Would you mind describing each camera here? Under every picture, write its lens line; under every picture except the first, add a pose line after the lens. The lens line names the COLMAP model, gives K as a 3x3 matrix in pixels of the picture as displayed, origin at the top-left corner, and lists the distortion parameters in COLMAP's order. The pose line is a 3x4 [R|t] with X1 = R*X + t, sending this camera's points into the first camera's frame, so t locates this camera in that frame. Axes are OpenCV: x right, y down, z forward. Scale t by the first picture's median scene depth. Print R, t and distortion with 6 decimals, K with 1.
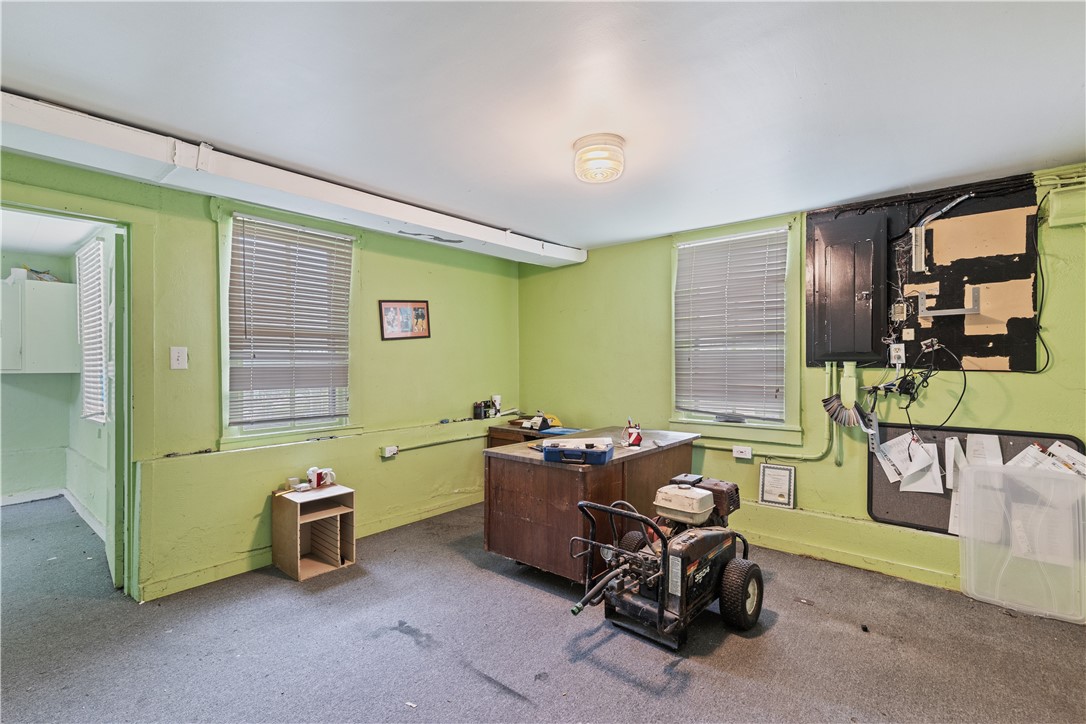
lens RADIAL K [[496.5, 0, 542.7], [0, 496.5, 366.5], [0, 0, 1]] dist [0.003742, -0.000045]
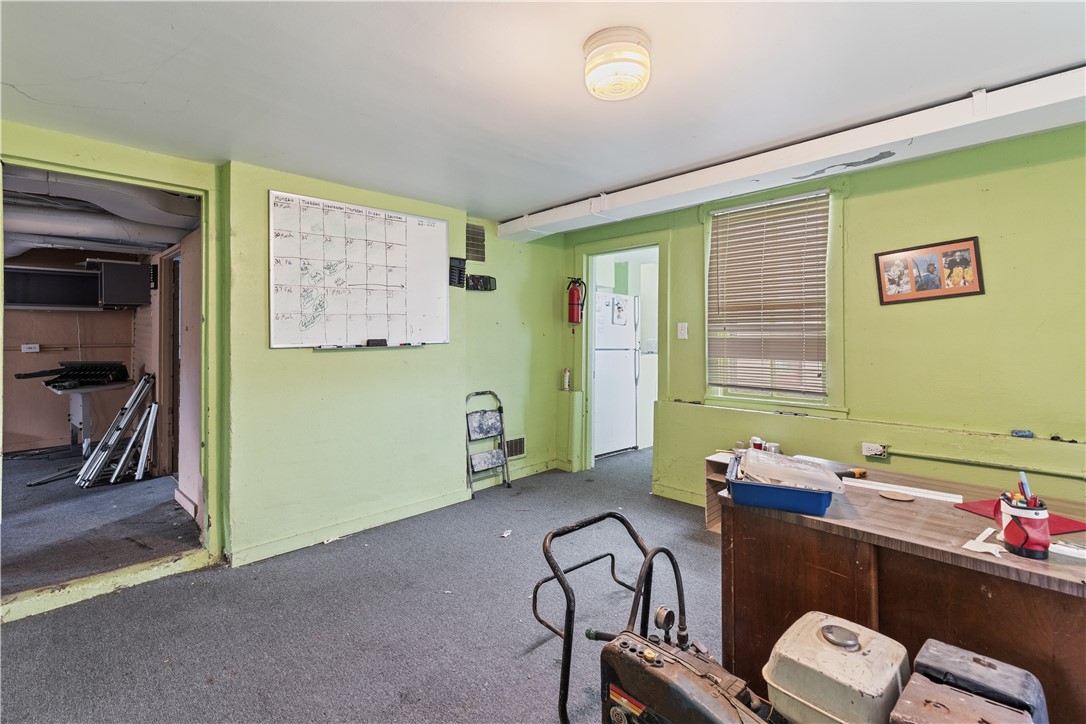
lens RADIAL K [[496.5, 0, 536.1], [0, 496.5, 329.0], [0, 0, 1]] dist [0.003742, -0.000045]
pose [[-0.105121, -0.010329, -0.994406, 0.531965], [-0.004989, 0.999939, -0.009860, -0.005687], [0.994447, 0.003924, -0.105166, 0.583961]]
